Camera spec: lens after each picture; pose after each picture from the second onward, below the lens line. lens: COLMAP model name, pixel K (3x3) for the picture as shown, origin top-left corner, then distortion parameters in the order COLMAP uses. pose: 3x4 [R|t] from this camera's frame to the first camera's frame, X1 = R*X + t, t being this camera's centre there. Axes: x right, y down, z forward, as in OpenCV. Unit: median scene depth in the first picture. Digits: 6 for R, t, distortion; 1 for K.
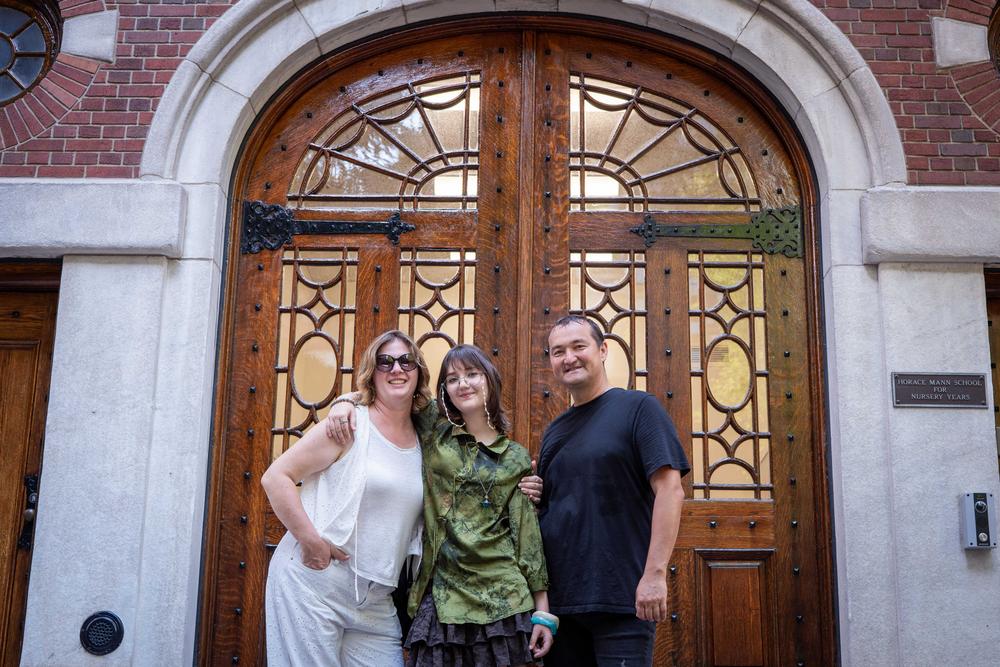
lens RADIAL K [[1564.9, 0, 537.6], [0, 1564.9, 317.7], [0, 0, 1]] dist [-0.036783, 0.174149]
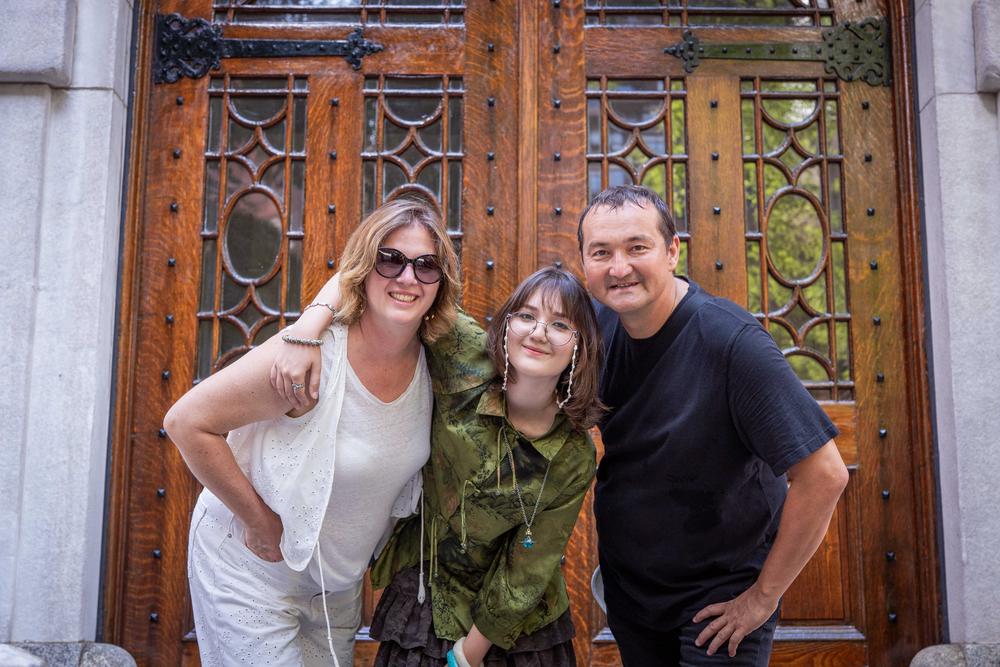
lens RADIAL K [[1520.2, 0, 527.3], [0, 1520.2, 320.4], [0, 0, 1]] dist [-0.032344, 0.239053]
pose [[0.999812, -0.006456, 0.018269, -0.022994], [0.004815, 0.996065, 0.088496, 0.009586], [-0.018768, -0.088391, 0.995909, 0.259340]]
